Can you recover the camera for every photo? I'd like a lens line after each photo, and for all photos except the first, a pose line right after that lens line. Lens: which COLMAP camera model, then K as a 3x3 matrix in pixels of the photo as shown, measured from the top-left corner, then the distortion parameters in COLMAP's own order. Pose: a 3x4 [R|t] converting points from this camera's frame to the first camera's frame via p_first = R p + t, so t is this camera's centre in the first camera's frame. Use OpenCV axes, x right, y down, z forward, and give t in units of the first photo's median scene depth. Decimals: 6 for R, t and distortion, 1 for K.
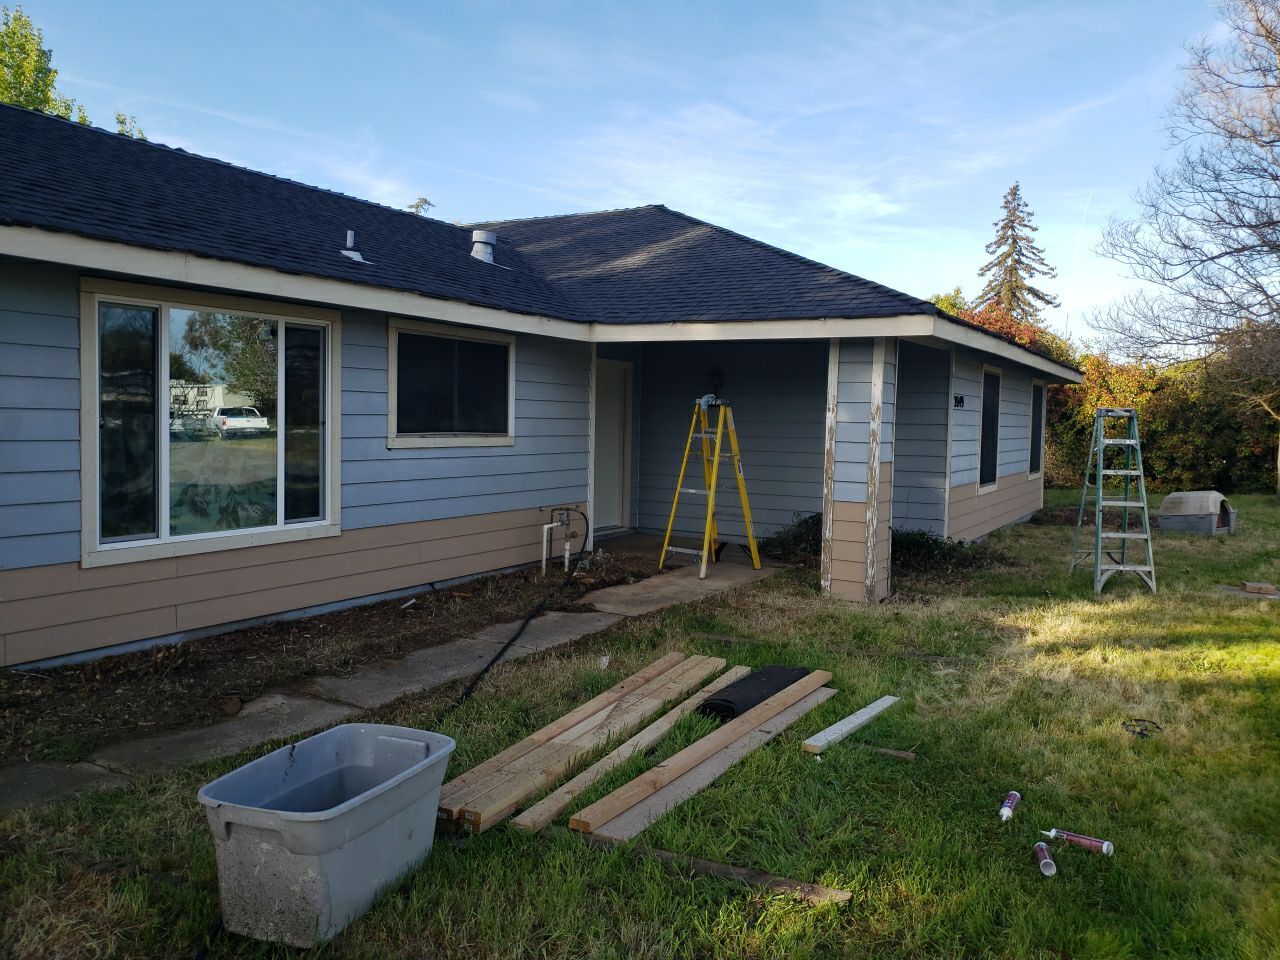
lens RADIAL K [[1079.7, 0, 640.0], [0, 1079.7, 480.0], [0, 0, 1]] dist [0.011706, -0.012469]
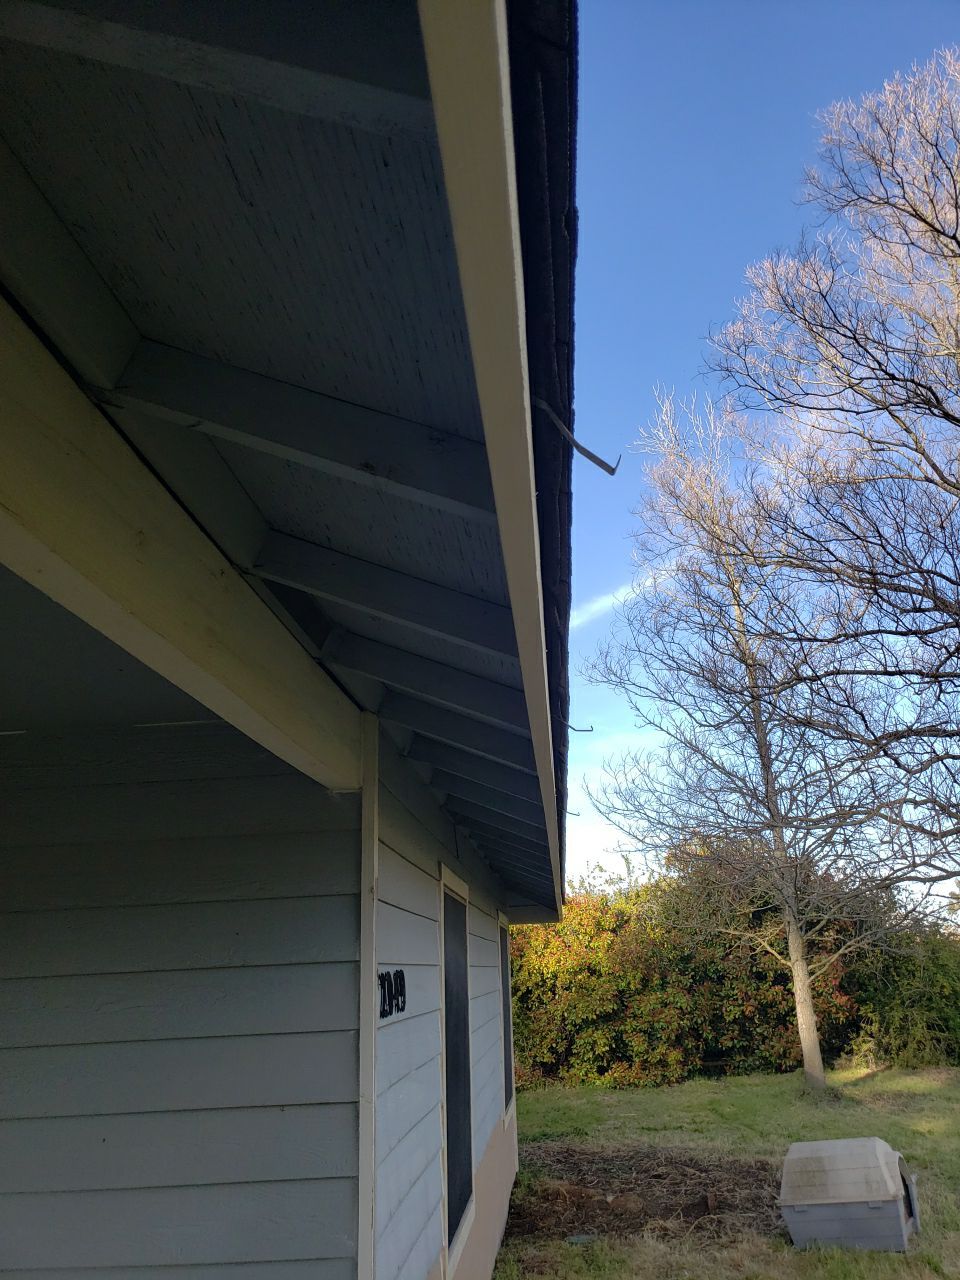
lens RADIAL K [[1061.4, 0, 480.0], [0, 1061.4, 640.0], [0, 0, 1]] dist [0.014020, -0.009217]
pose [[0.915009, 0.069865, 0.397337, 0.149168], [0.074581, 0.938621, -0.336792, -0.047243], [-0.396479, 0.337801, 0.853636, 0.540033]]
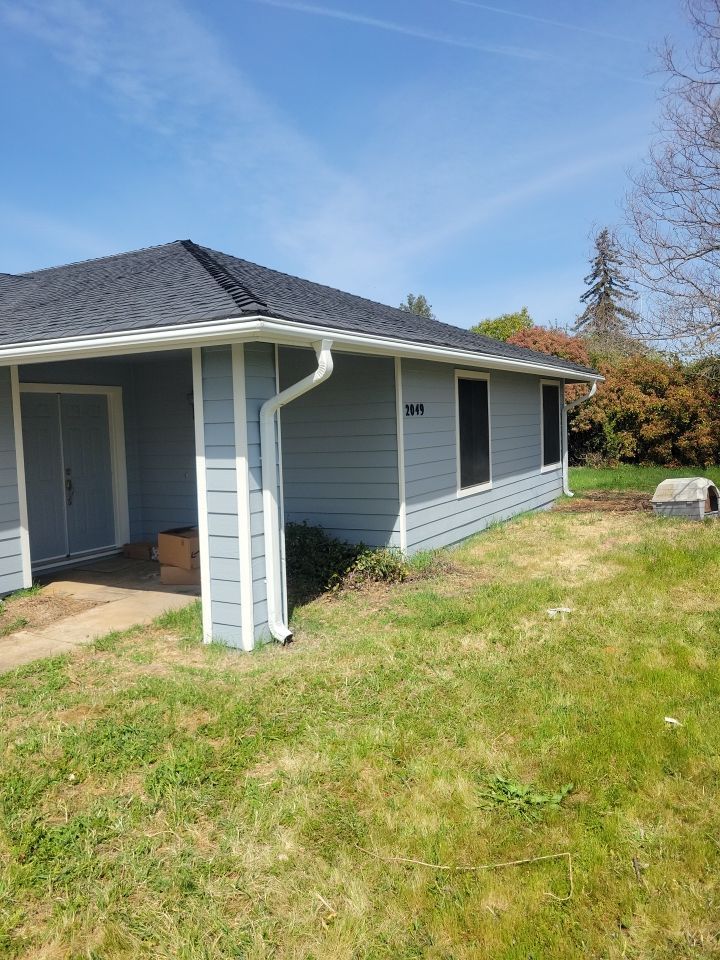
lens RADIAL K [[745.0, 0, 362.8], [0, 745.0, 464.2], [0, 0, 1]] dist [0.042216, -0.001917]
pose [[0.997961, -0.055297, -0.031862, 0.196089], [0.055345, 0.998467, 0.000632, -0.018644], [0.031778, -0.002394, 0.999492, 0.228159]]
